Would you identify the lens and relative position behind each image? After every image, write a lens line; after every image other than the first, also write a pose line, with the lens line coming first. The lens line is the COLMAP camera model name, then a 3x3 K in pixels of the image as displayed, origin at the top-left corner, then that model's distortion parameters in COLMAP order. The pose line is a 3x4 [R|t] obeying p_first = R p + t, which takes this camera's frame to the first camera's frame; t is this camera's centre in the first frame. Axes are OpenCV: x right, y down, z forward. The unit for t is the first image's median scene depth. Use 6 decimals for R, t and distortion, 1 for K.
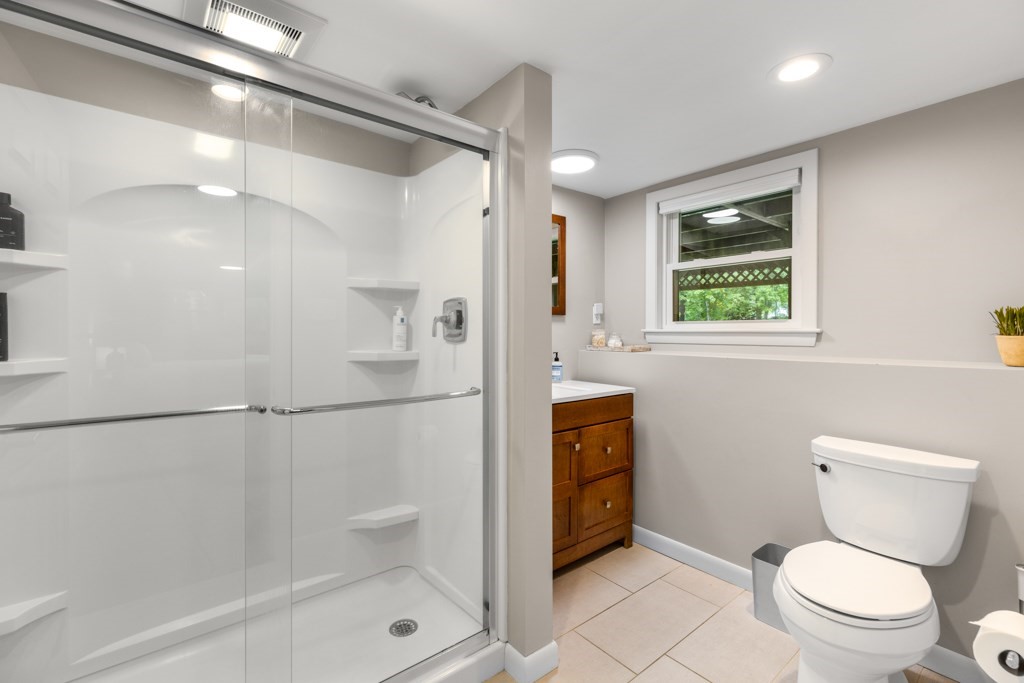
lens RADIAL K [[459.1, 0, 512.3], [0, 459.1, 331.4], [0, 0, 1]] dist [-0.000594, -0.000360]
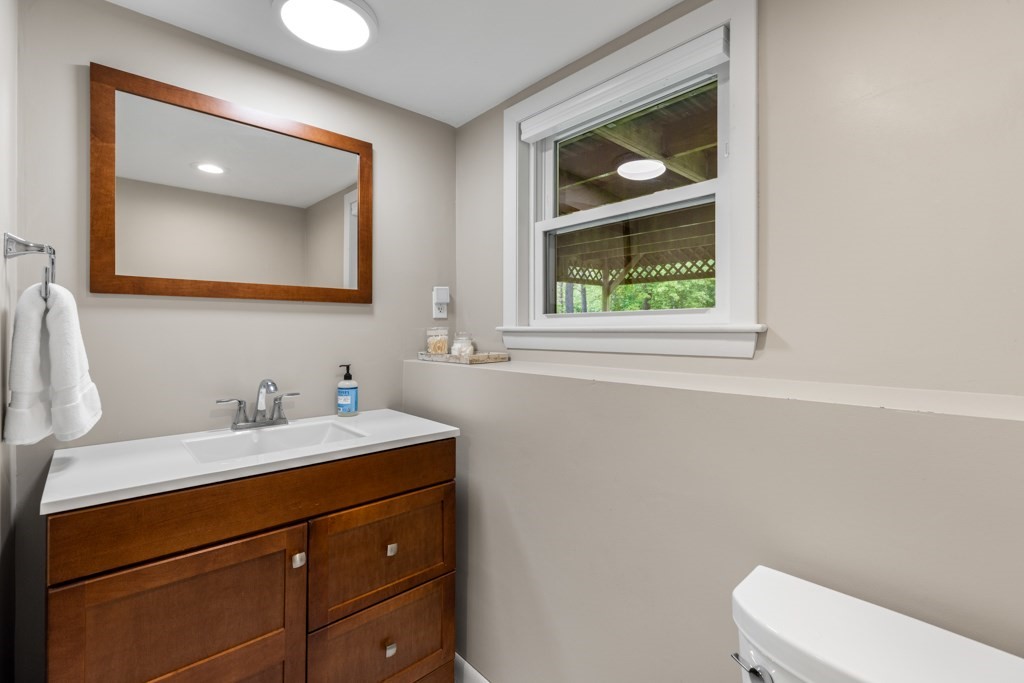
lens RADIAL K [[462.4, 0, 517.3], [0, 462.4, 324.8], [0, 0, 1]] dist [-0.001207, 0.000012]
pose [[0.998113, 0.000969, 0.061401, 0.278485], [-0.000143, 0.999909, -0.013455, 0.001372], [-0.061409, 0.013420, 0.998022, 0.381994]]
